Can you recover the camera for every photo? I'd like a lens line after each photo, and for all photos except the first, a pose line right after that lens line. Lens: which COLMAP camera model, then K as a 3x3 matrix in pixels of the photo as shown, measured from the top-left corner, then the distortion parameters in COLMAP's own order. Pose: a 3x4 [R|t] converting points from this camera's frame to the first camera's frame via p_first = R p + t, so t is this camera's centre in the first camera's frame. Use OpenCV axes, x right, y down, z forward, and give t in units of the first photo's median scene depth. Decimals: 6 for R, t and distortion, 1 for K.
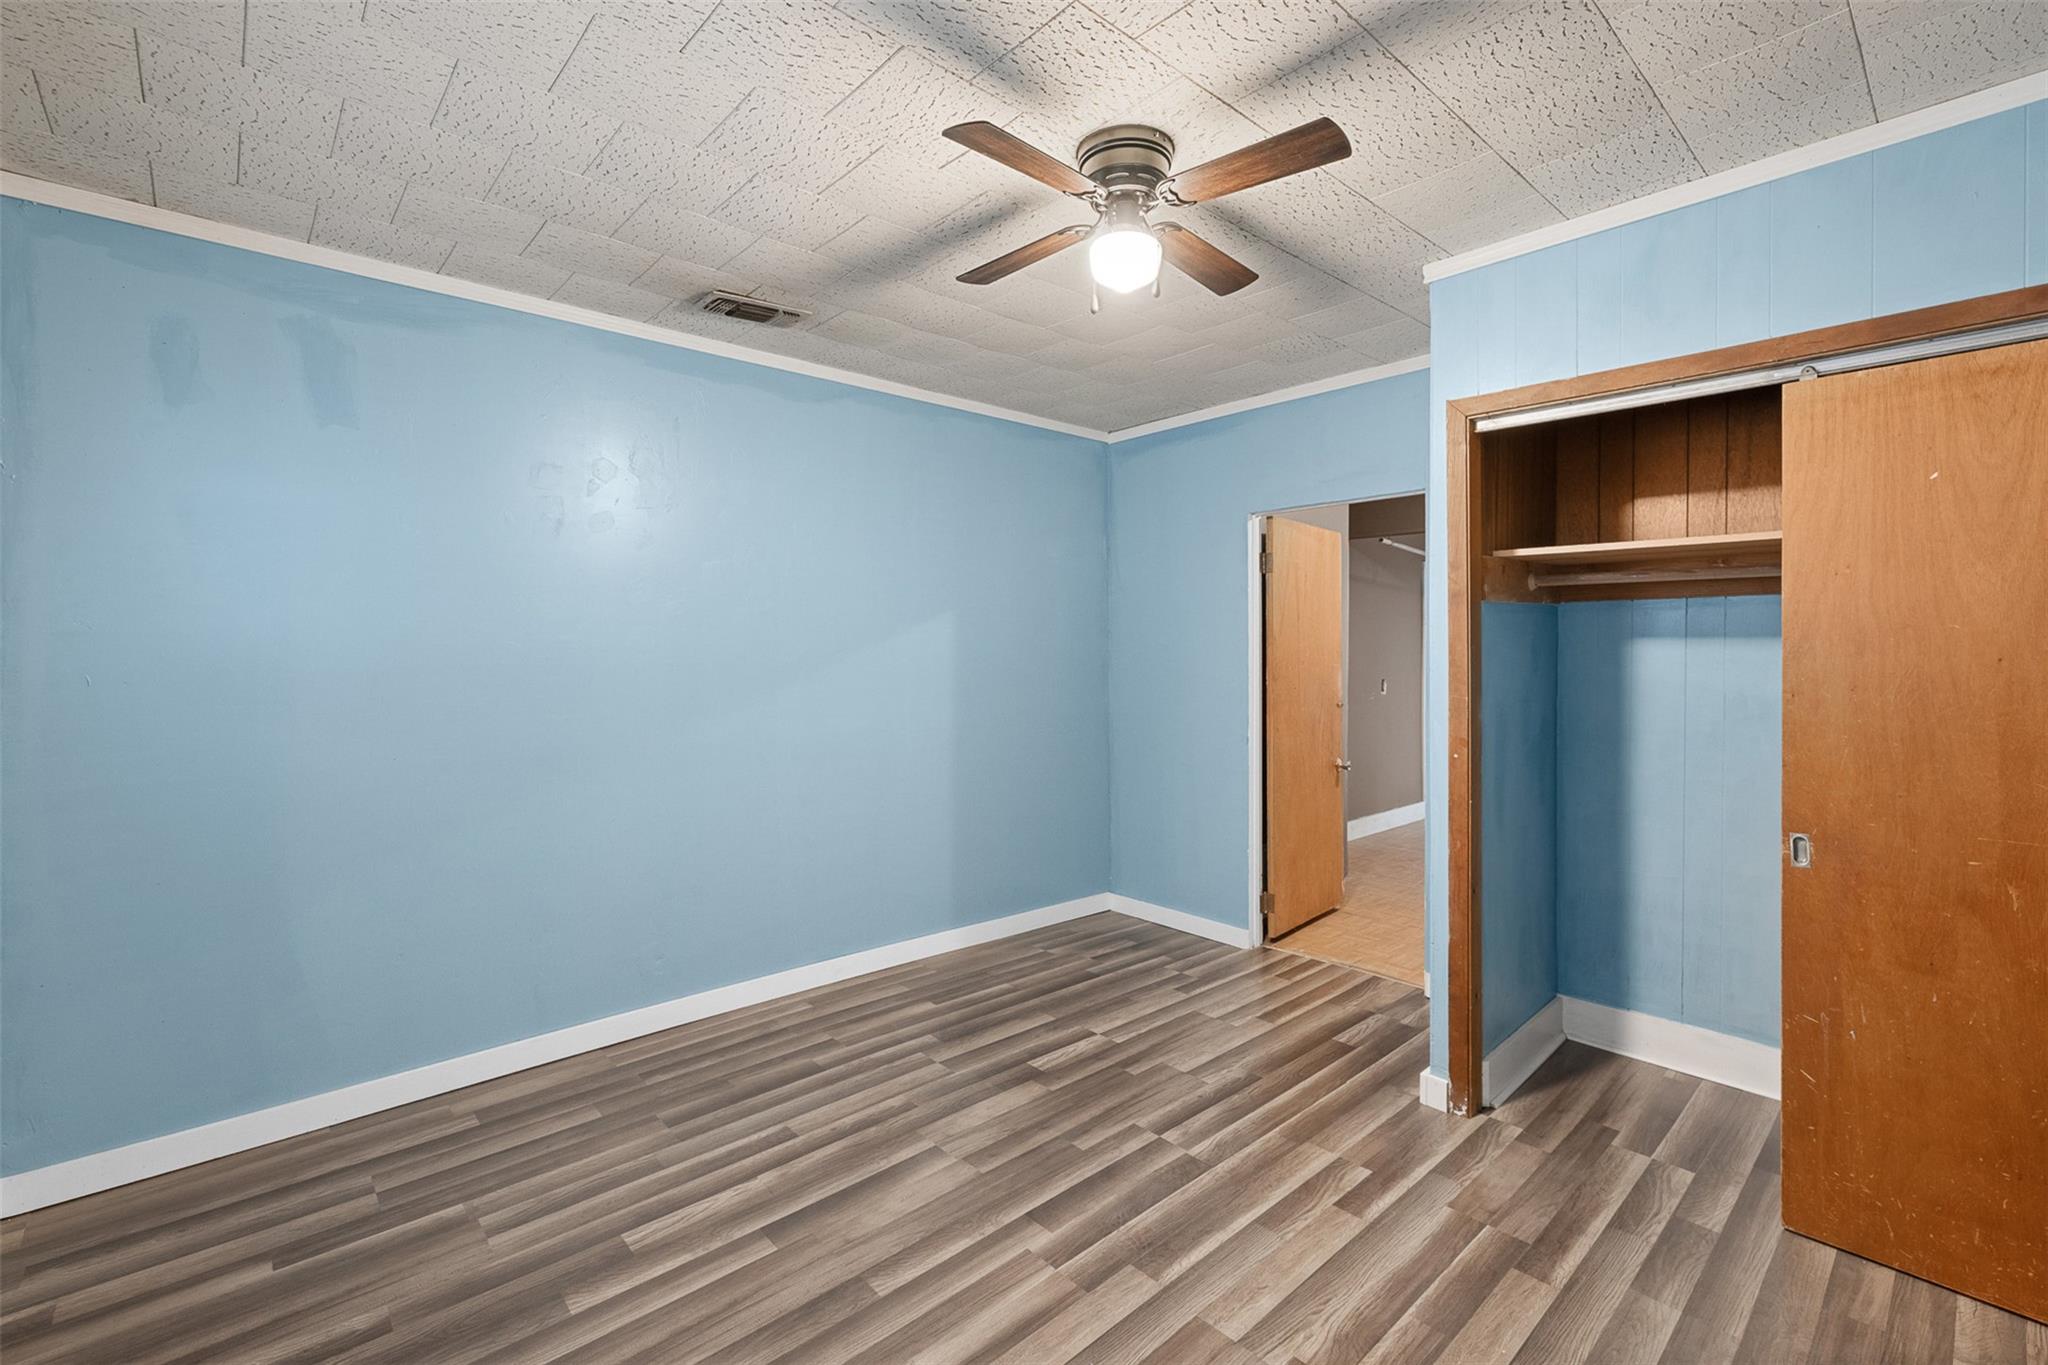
lens RADIAL K [[867.1, 0, 1024.0], [0, 867.1, 682.5], [0, 0, 1]] dist [0.000807, 0.000468]
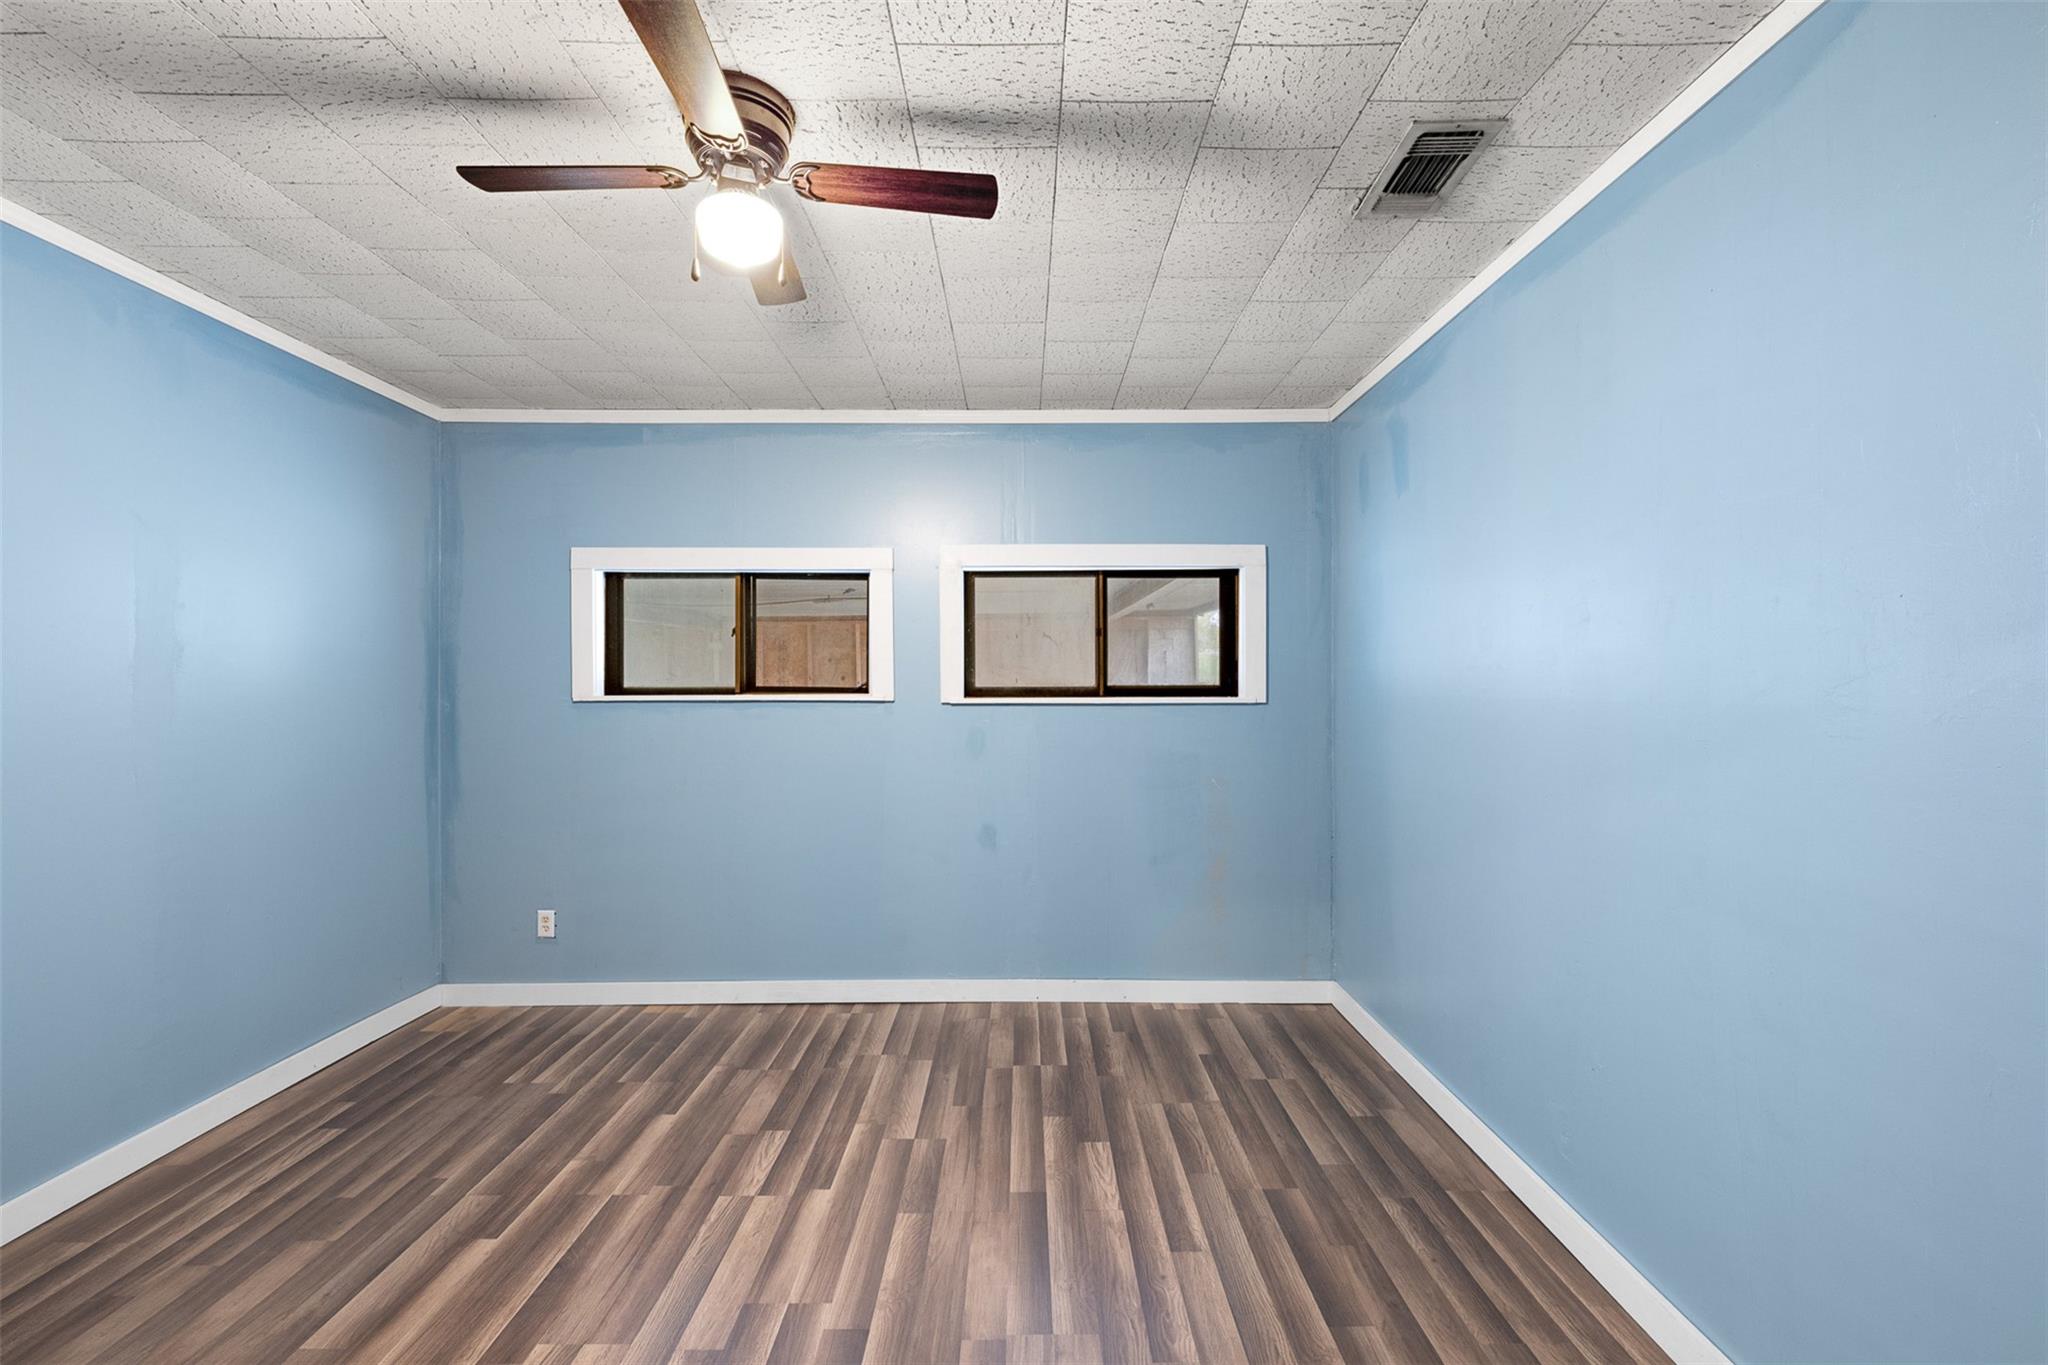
lens RADIAL K [[867.1, 0, 1024.0], [0, 867.1, 682.5], [0, 0, 1]] dist [0.000807, 0.000468]
pose [[-0.658053, 0.001785, -0.752970, 0.534479], [-0.029221, 0.999183, 0.027907, -0.059705], [0.752405, 0.040367, -0.657463, 1.611748]]
